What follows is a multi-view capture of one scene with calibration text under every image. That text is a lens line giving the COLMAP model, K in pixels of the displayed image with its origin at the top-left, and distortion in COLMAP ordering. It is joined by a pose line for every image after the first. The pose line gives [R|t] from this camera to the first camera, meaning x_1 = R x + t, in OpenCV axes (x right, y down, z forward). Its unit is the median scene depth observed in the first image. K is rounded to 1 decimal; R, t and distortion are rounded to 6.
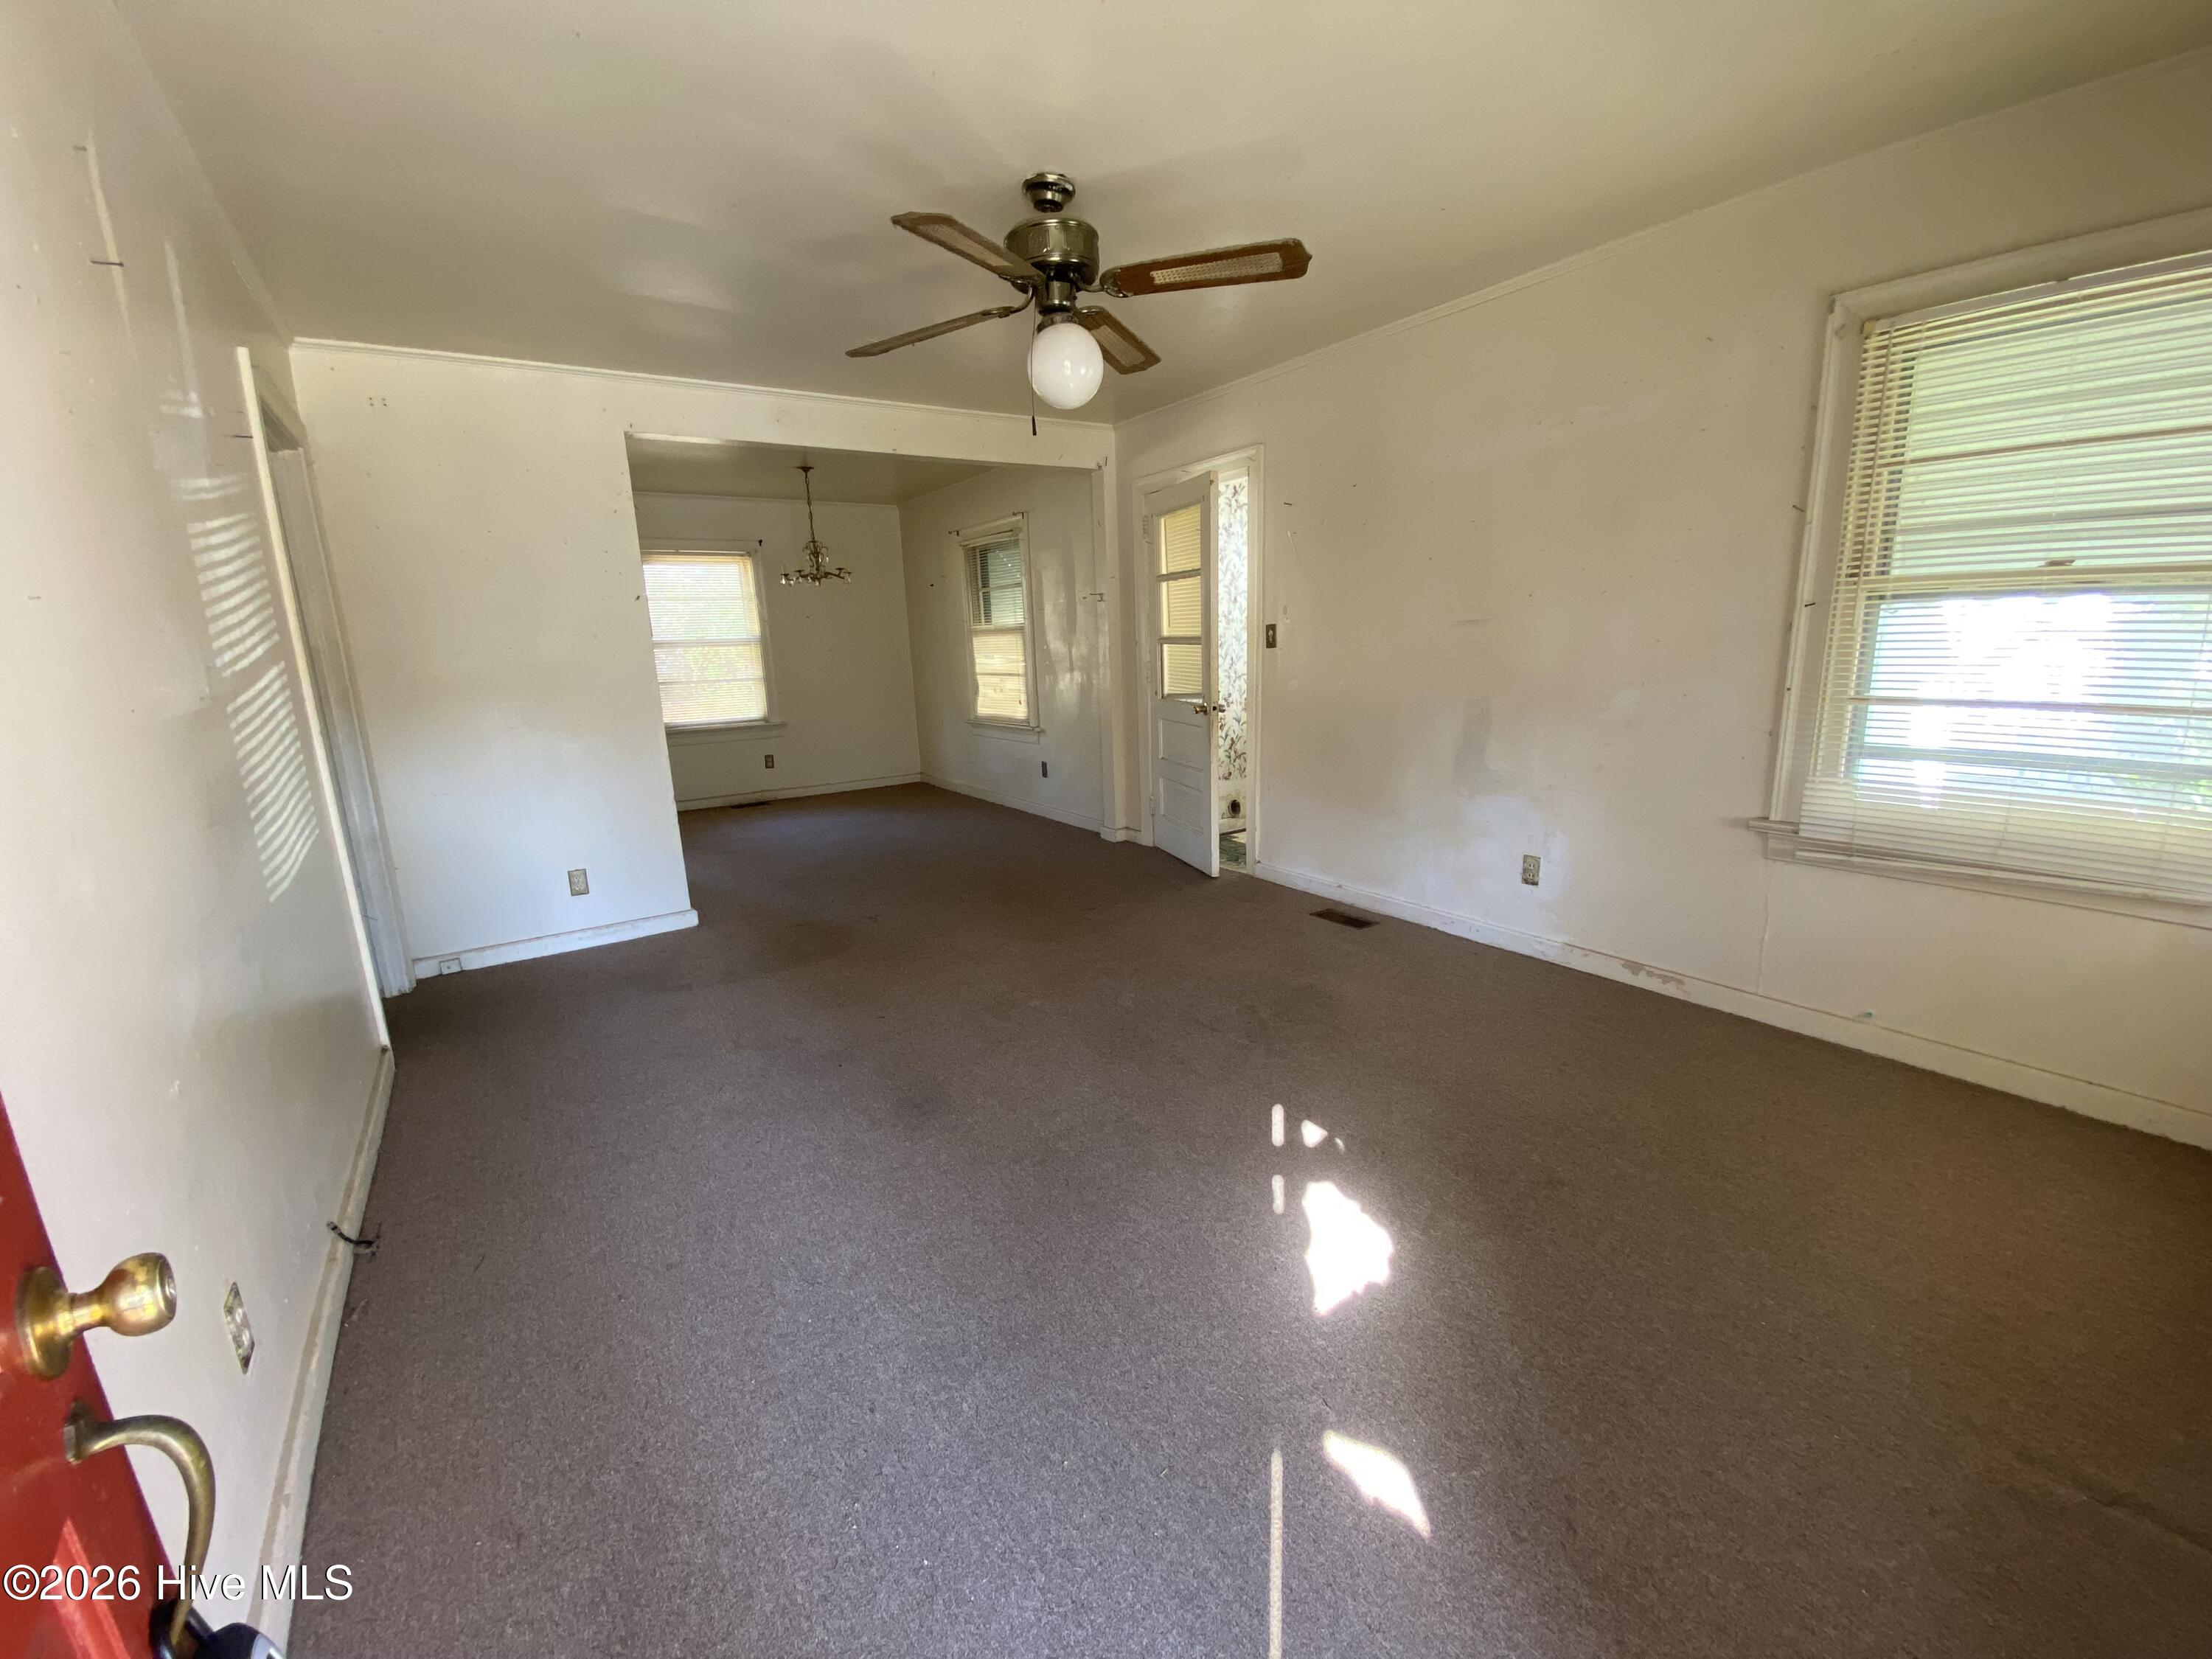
lens RADIAL K [[895.4, 0, 1106.0], [0, 895.4, 829.5], [0, 0, 1]] dist [0.002384, -0.009634]
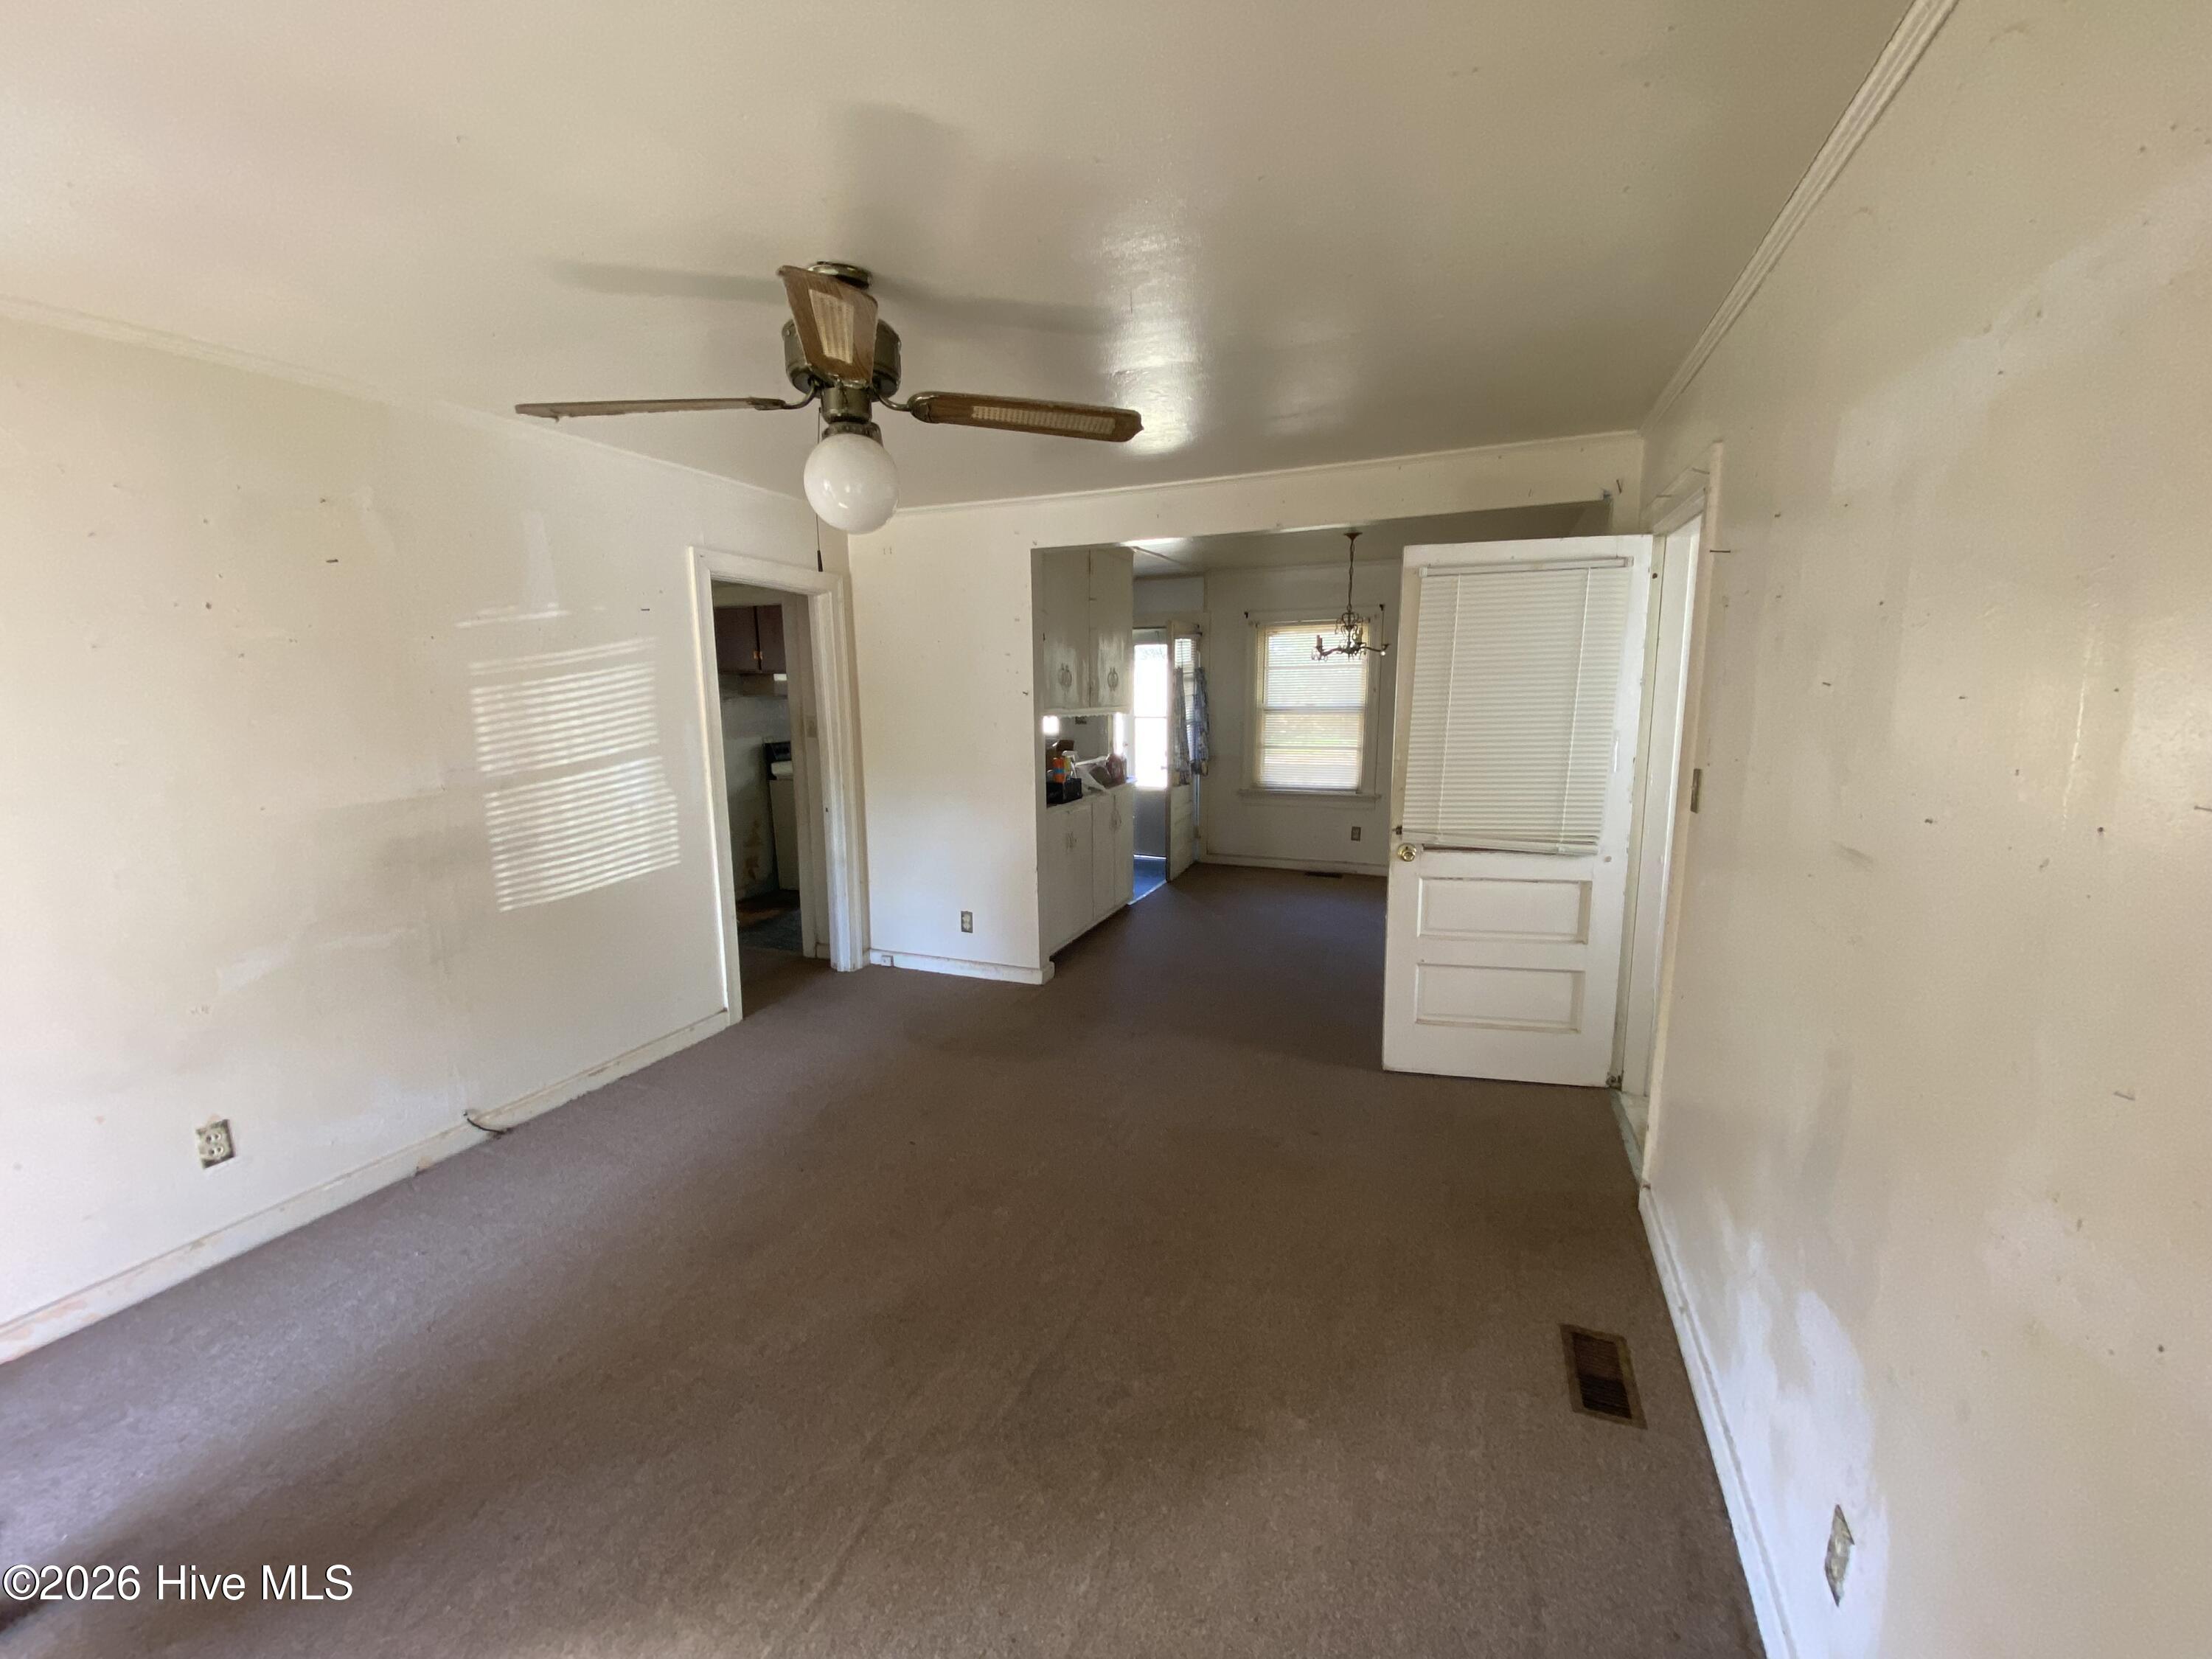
lens RADIAL K [[895.4, 0, 1106.0], [0, 895.4, 829.5], [0, 0, 1]] dist [0.002384, -0.009634]
pose [[0.538416, 0.165361, -0.826295, 0.314150], [-0.185270, 0.979794, 0.075358, -0.121794], [0.822060, 0.112514, 0.558173, 0.298998]]
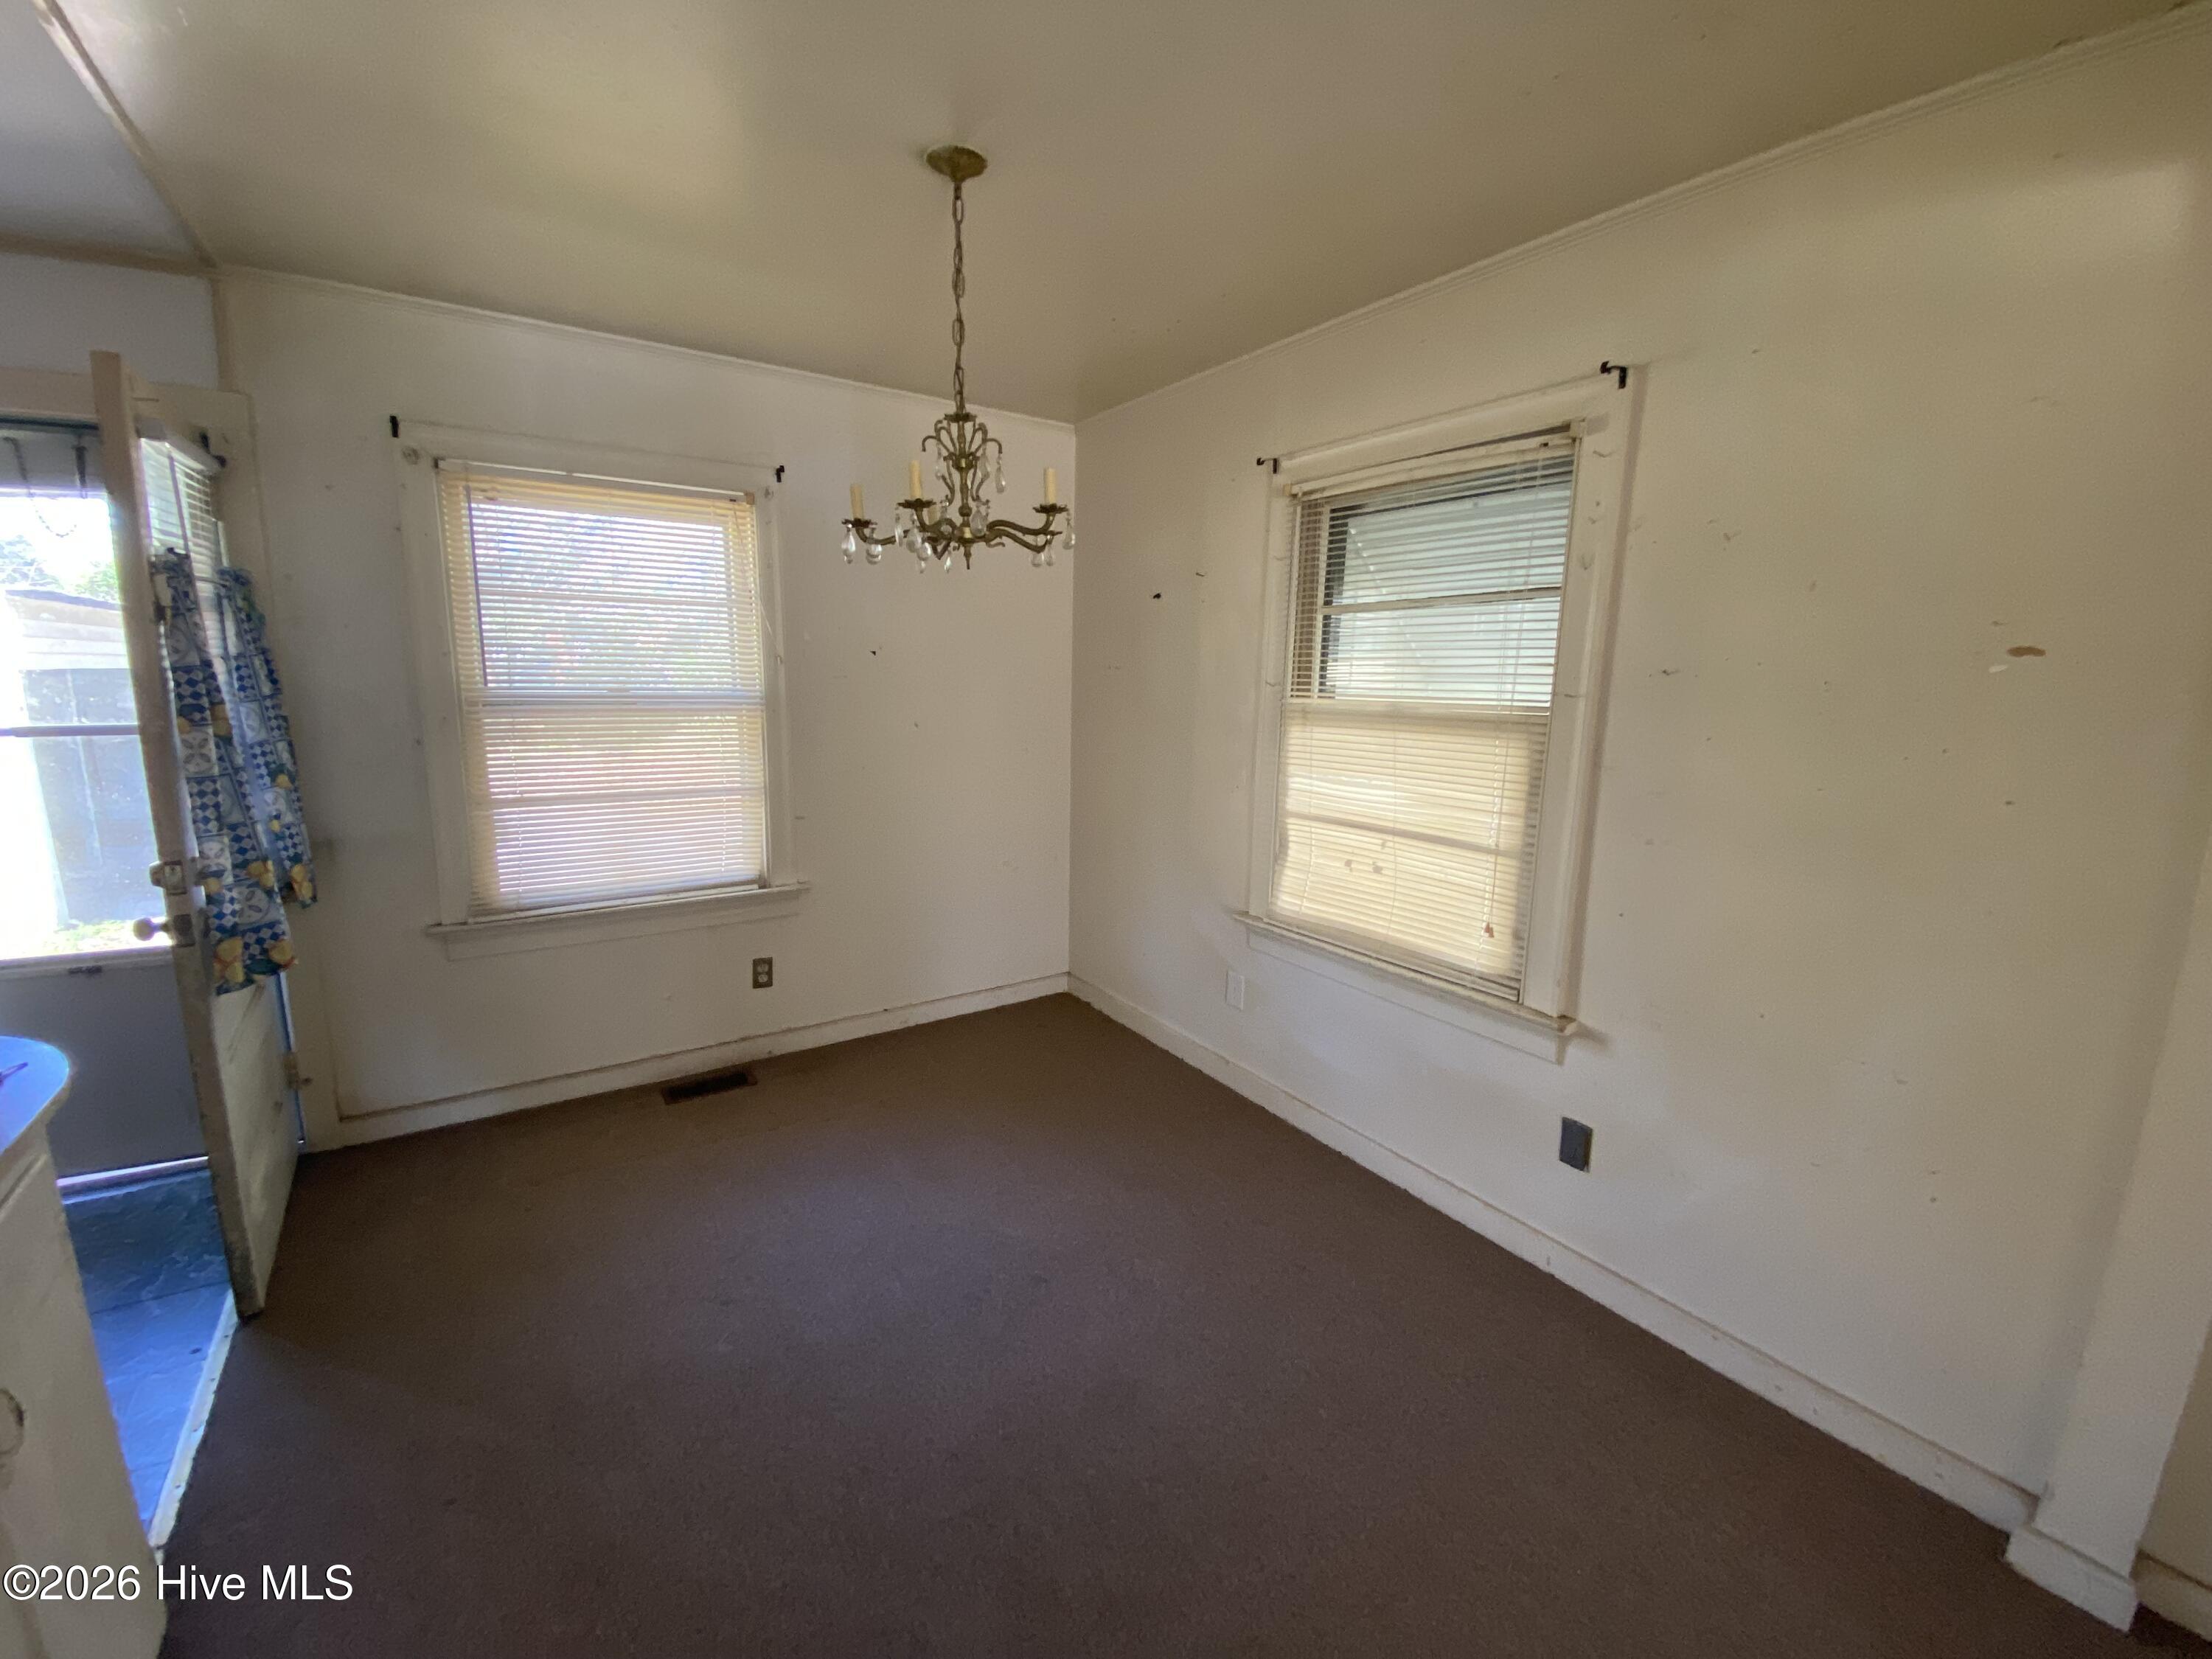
lens RADIAL K [[895.4, 0, 1106.0], [0, 895.4, 829.5], [0, 0, 1]] dist [0.002384, -0.009634]
pose [[0.998335, 0.057670, 0.000658, -0.253516], [-0.057580, 0.997301, -0.045559, -0.160633], [-0.003284, 0.045445, 0.998961, 0.666427]]
